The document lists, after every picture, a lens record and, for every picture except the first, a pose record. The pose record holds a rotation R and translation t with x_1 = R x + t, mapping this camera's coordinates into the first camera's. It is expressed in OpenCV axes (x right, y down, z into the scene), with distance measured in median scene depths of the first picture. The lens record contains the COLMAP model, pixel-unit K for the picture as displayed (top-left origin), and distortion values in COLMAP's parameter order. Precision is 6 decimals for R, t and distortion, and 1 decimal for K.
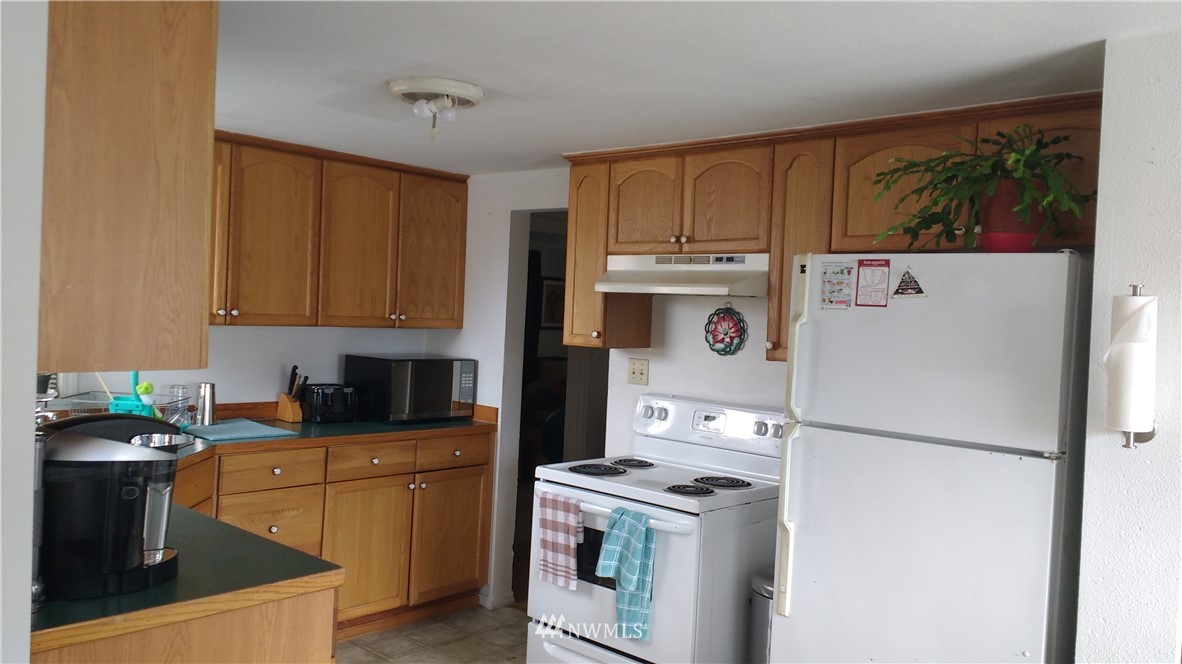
lens RADIAL K [[939.4, 0, 593.3], [0, 939.4, 332.7], [0, 0, 1]] dist [0.084357, -0.093183]
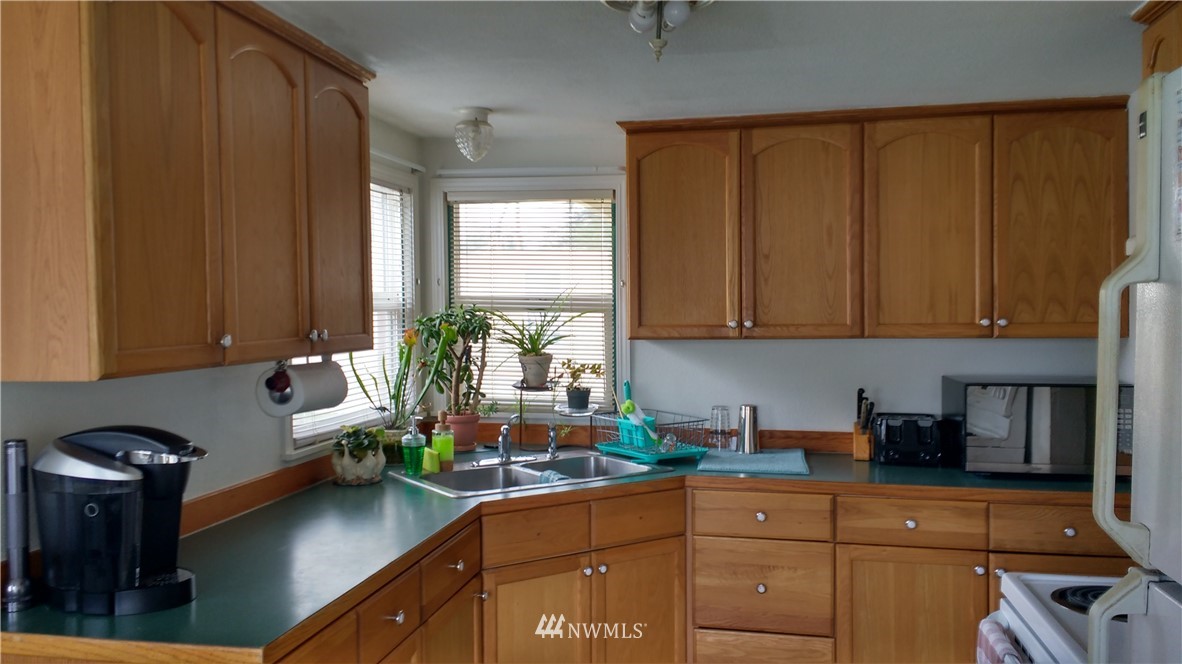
lens RADIAL K [[939.4, 0, 589.0], [0, 939.4, 327.4], [0, 0, 1]] dist [0.084357, -0.093183]
pose [[0.510283, -0.035136, -0.859288, 0.268694], [0.008558, 0.999323, -0.035780, 0.010812], [0.859964, 0.010904, 0.510239, 0.423108]]
